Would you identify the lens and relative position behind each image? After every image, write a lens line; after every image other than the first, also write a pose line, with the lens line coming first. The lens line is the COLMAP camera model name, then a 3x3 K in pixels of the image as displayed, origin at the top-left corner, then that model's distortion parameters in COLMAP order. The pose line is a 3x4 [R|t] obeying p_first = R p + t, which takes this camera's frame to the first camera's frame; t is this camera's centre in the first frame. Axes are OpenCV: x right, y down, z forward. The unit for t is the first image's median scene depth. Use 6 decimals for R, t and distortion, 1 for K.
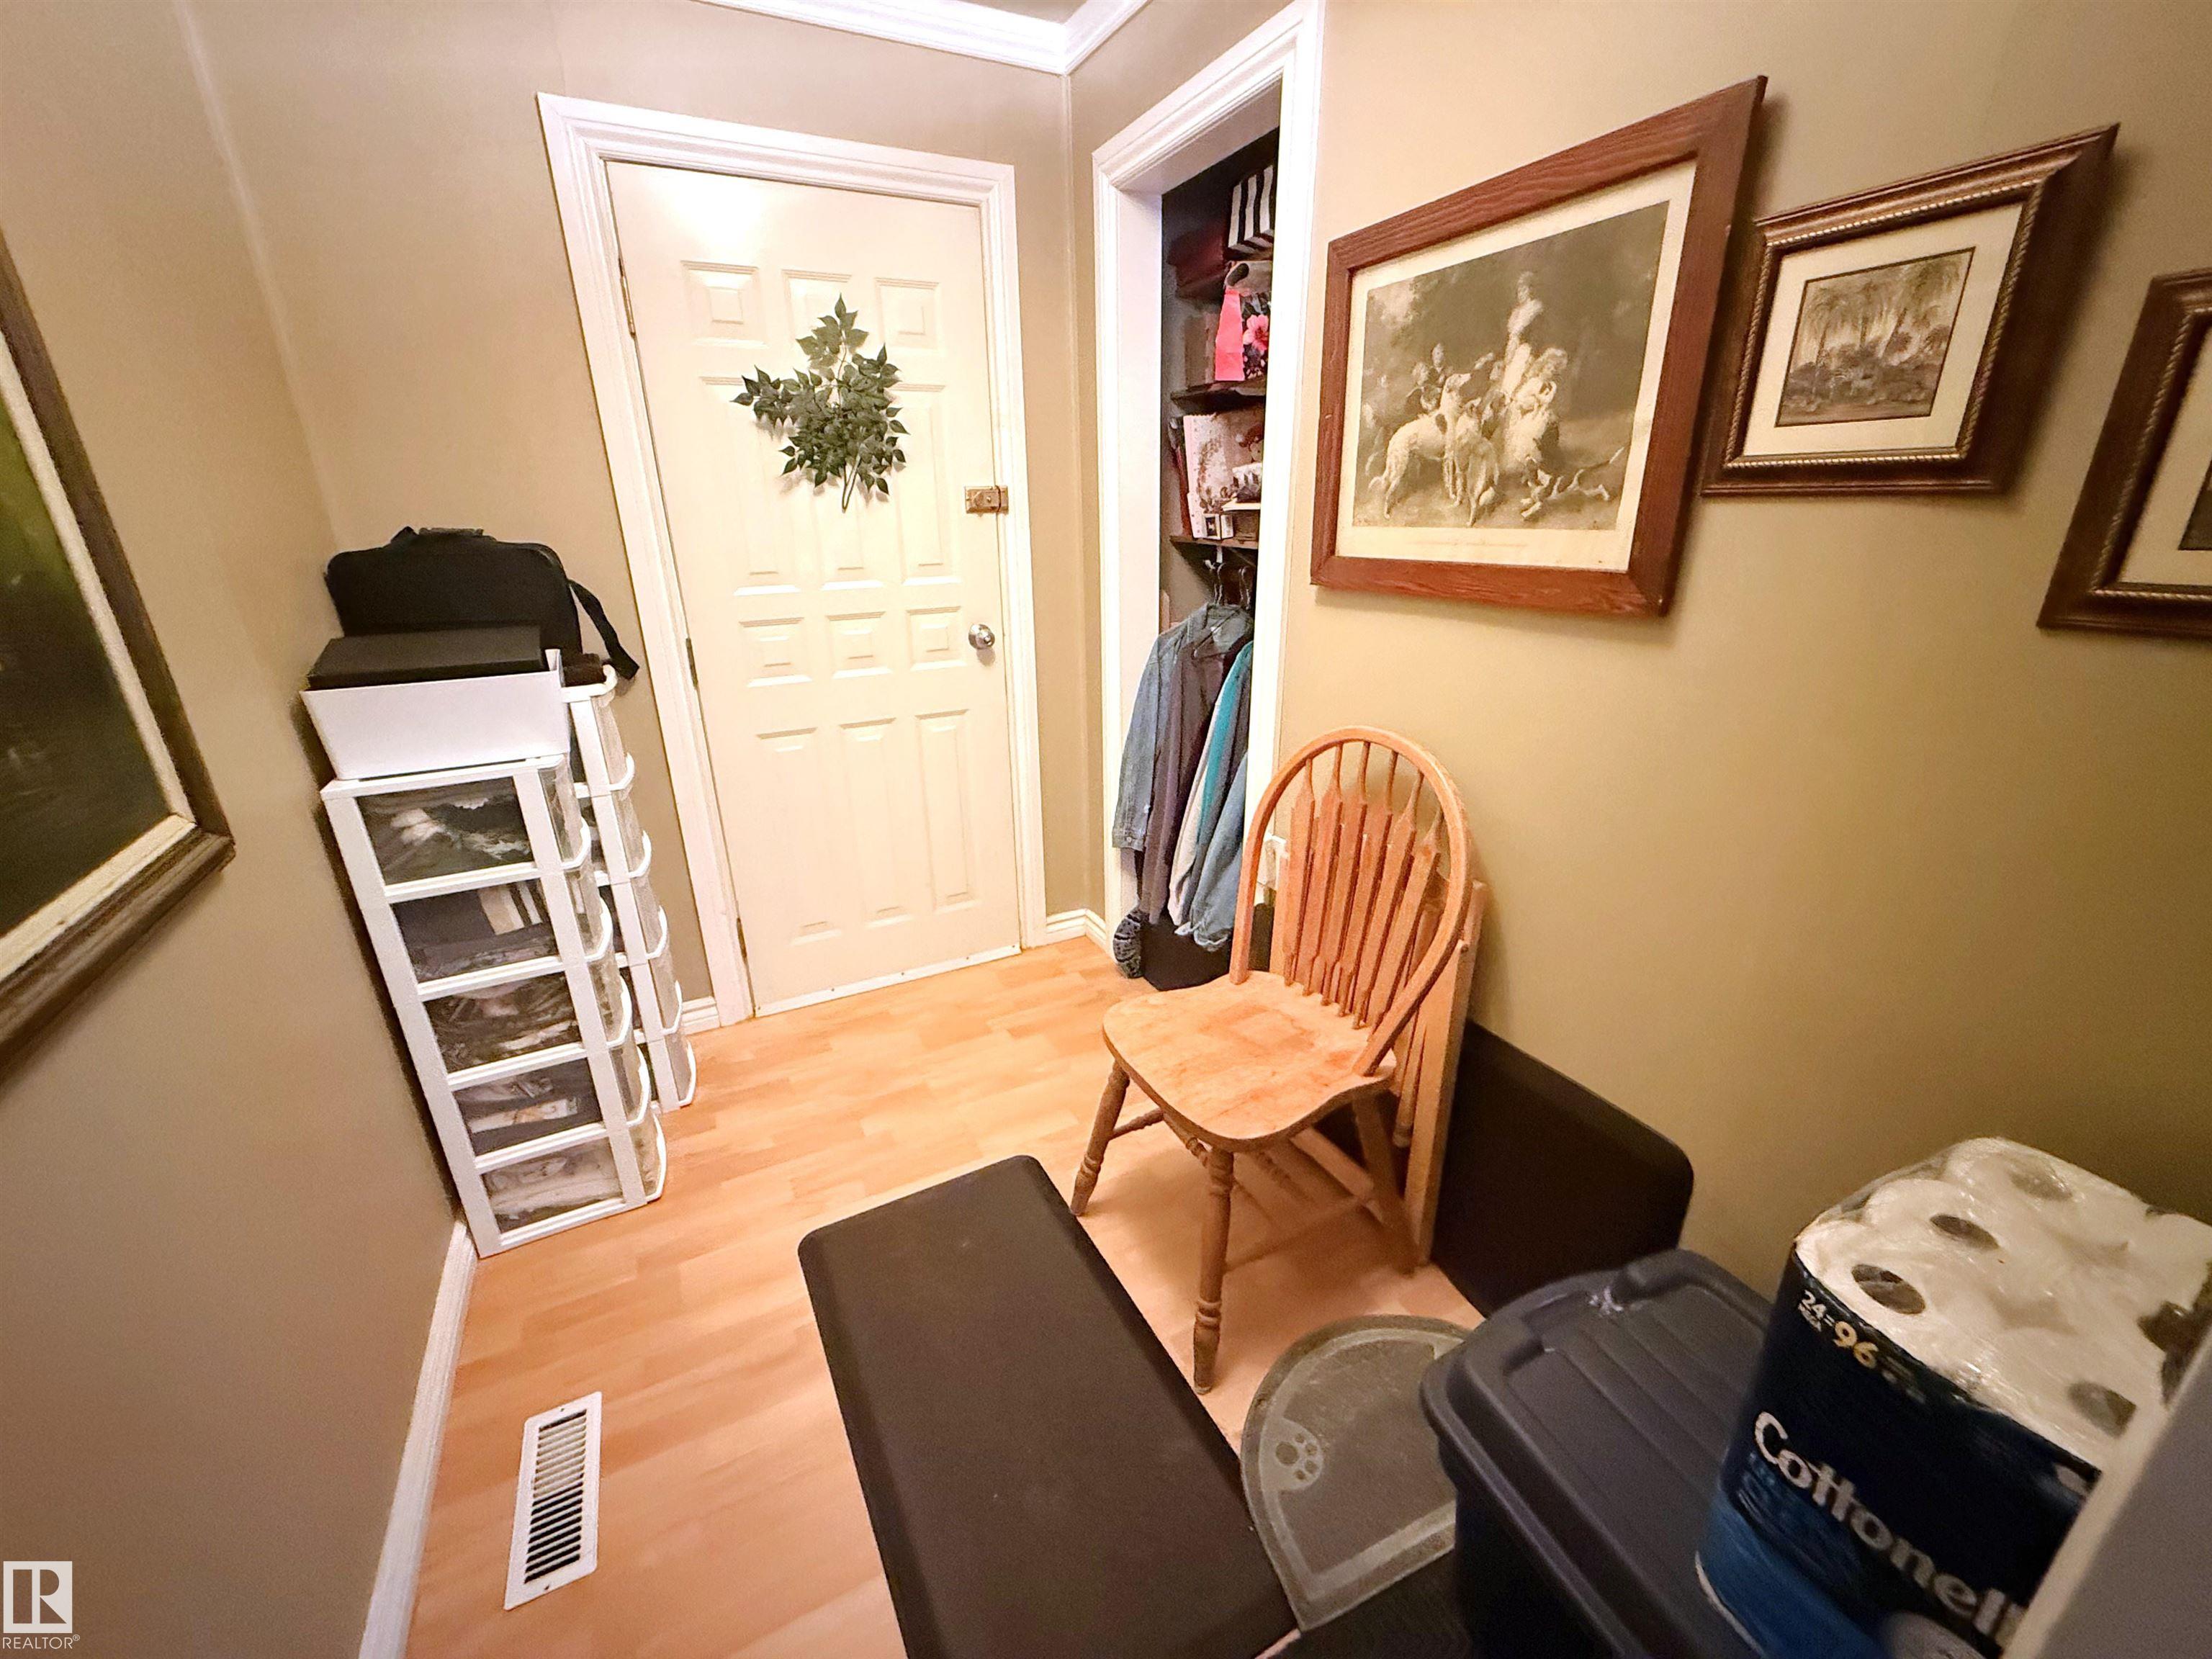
lens RADIAL K [[880.0, 0, 1096.9], [0, 880.0, 828.5], [0, 0, 1]] dist [0.000515, -0.000290]
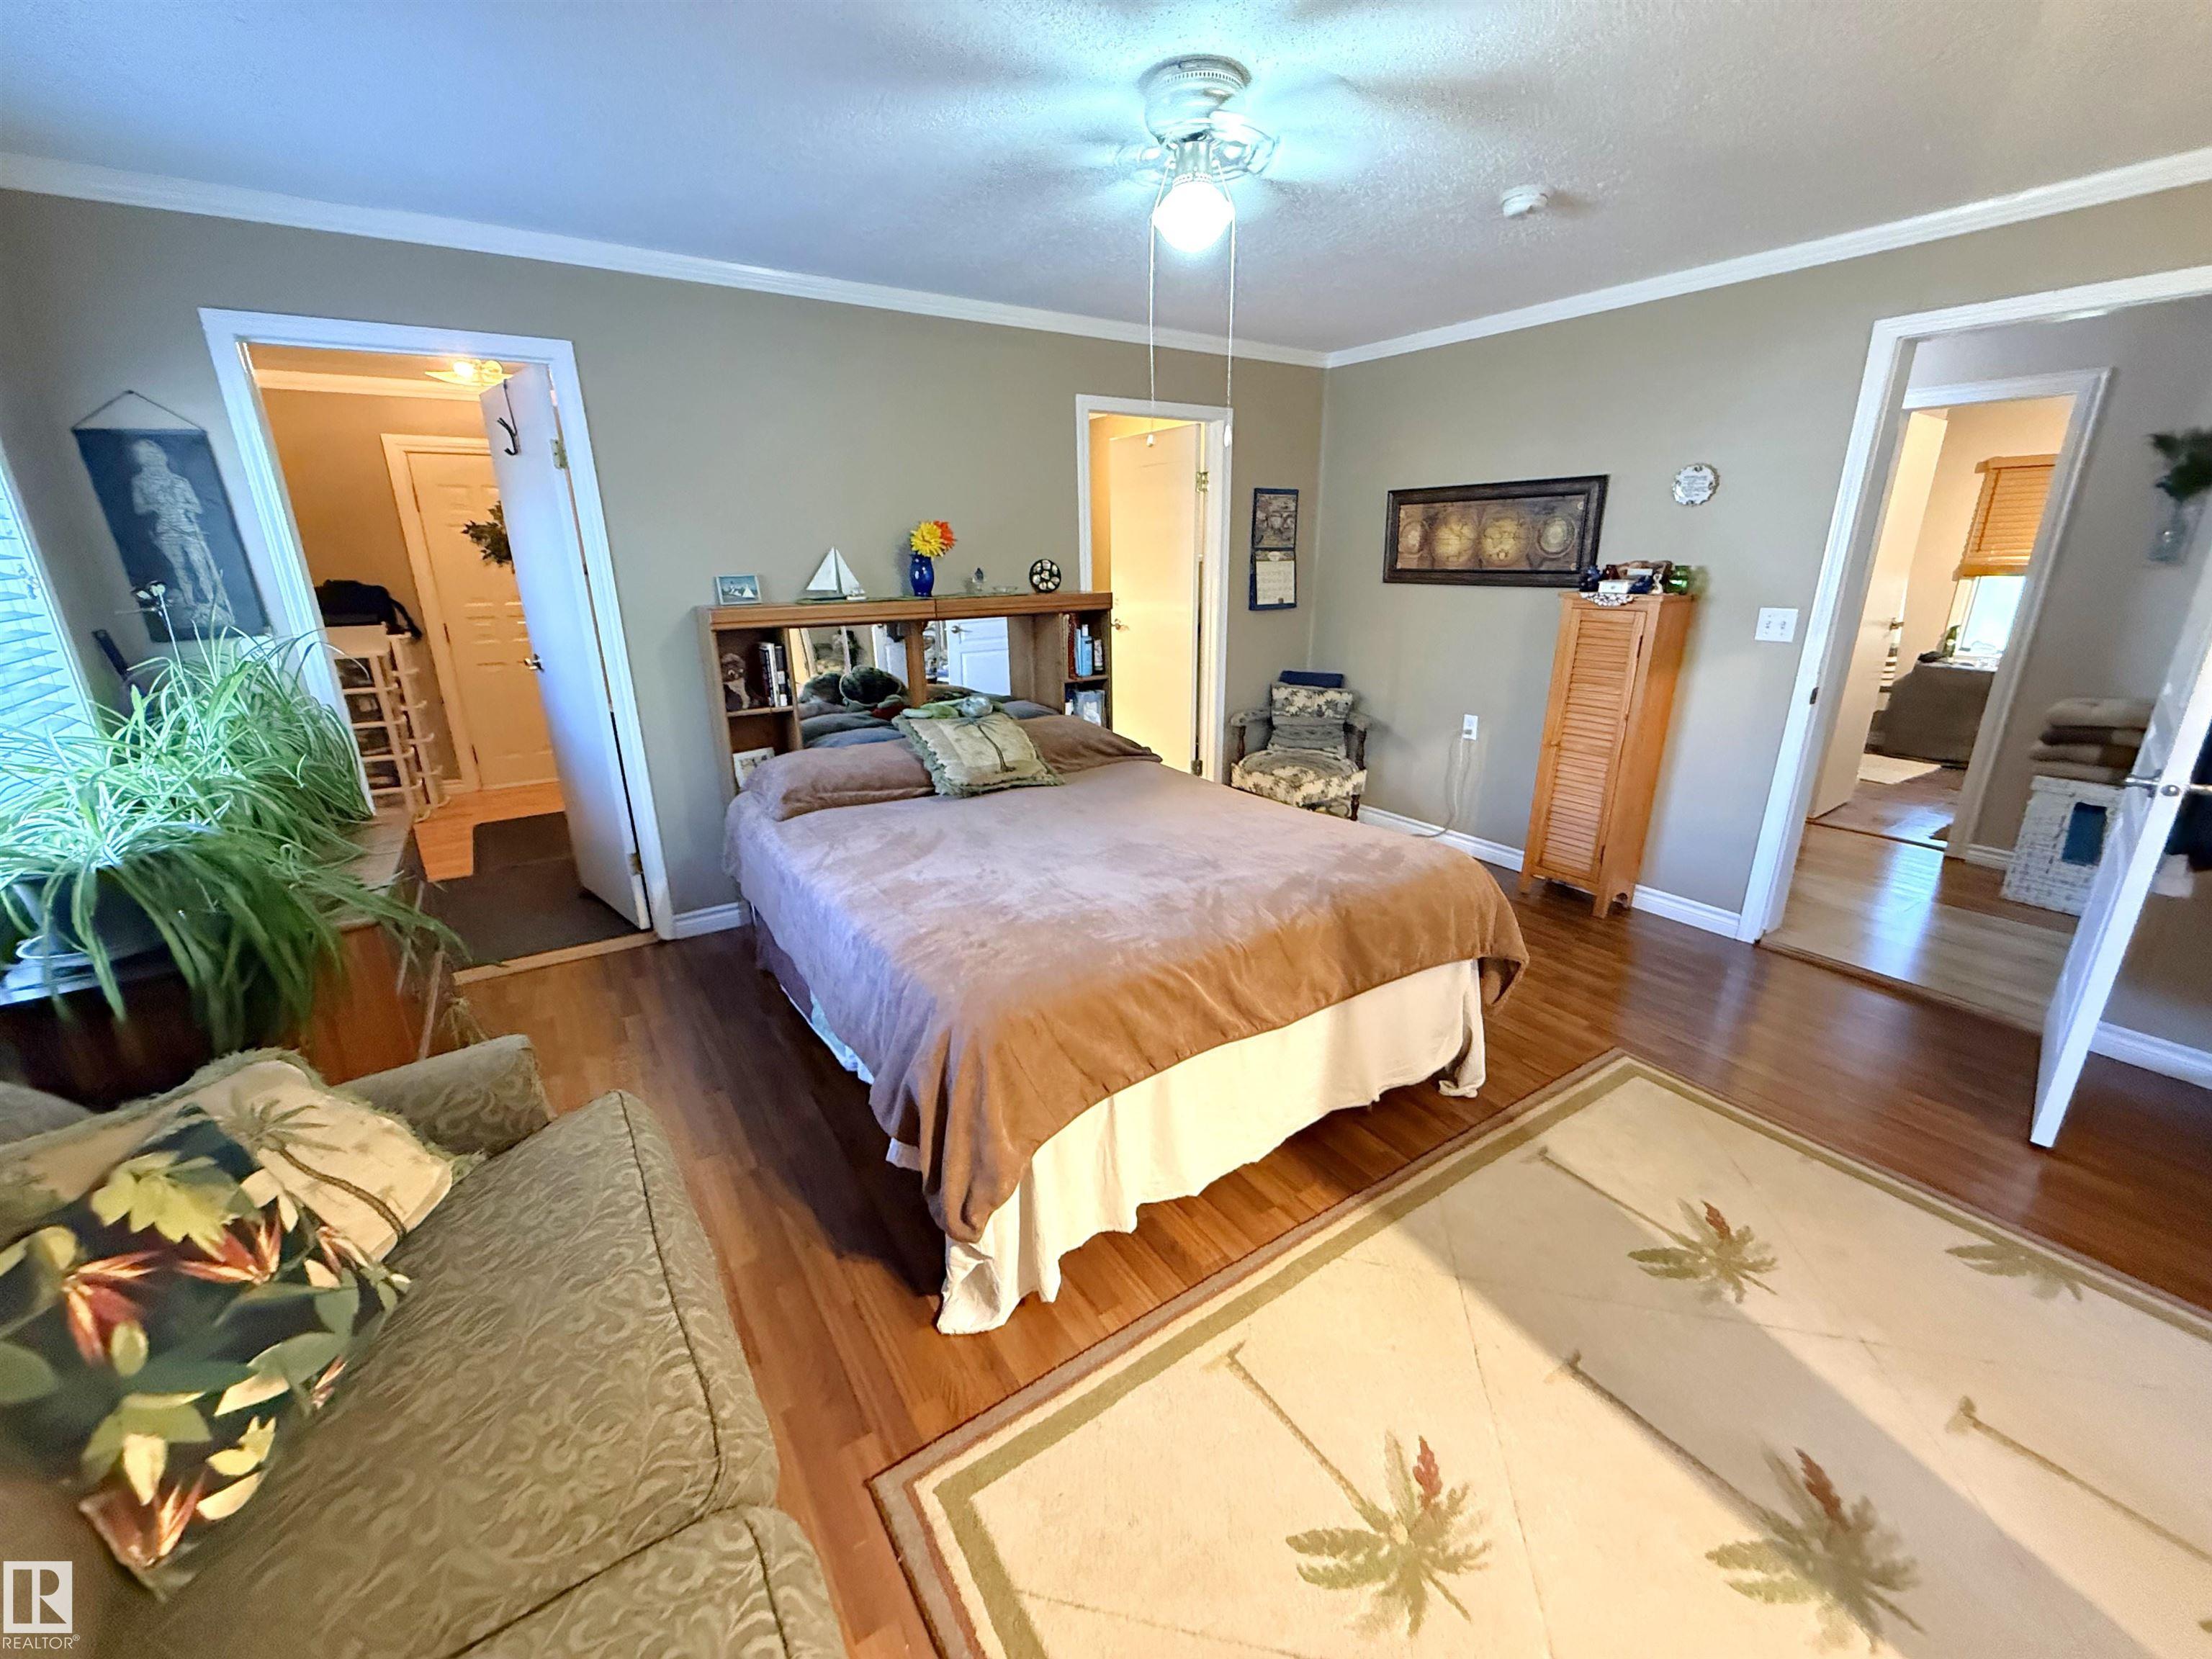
lens RADIAL K [[880.0, 0, 1096.9], [0, 880.0, 828.5], [0, 0, 1]] dist [0.000515, -0.000290]
pose [[0.994008, -0.028227, 0.105600, 1.270896], [0.034739, 0.997573, -0.060348, 0.672082], [-0.103640, 0.063655, 0.992576, -1.898396]]
